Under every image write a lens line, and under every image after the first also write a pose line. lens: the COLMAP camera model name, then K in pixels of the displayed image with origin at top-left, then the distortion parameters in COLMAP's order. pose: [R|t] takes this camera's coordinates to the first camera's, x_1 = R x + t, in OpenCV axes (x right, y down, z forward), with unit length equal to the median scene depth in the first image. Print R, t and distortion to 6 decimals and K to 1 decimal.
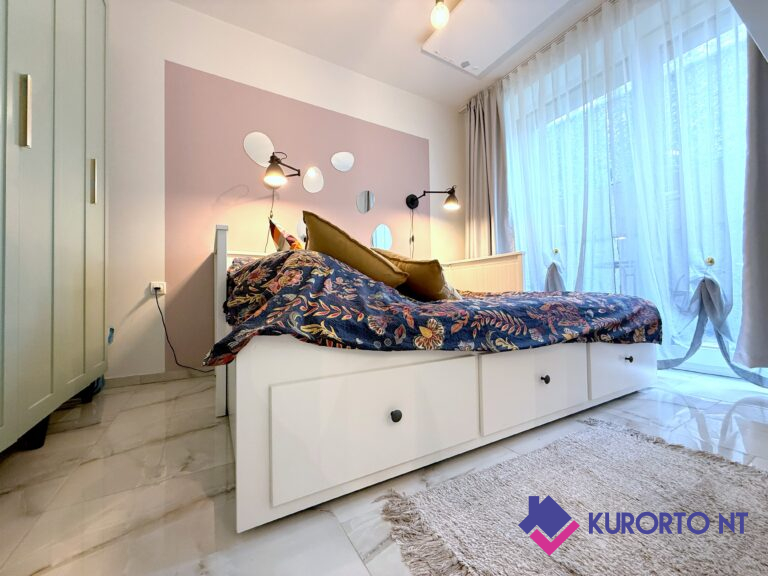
lens RADIAL K [[306.7, 0, 384.0], [0, 306.7, 288.0], [0, 0, 1]] dist [0.001084, 0.000318]
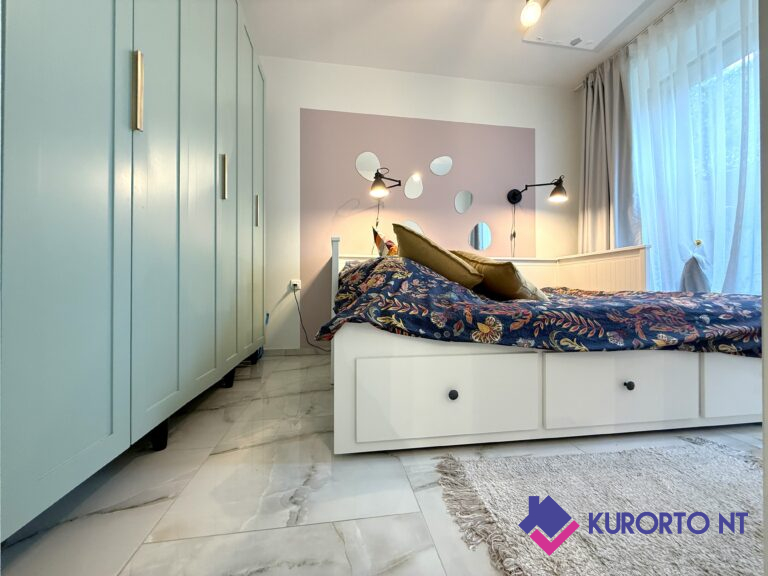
lens RADIAL K [[306.7, 0, 384.0], [0, 306.7, 288.0], [0, 0, 1]] dist [0.001084, 0.000318]
pose [[0.934213, 0.011961, -0.356516, 0.152213], [-0.005596, 0.999806, 0.018880, -0.020374], [0.356673, -0.015643, 0.934098, -0.164899]]
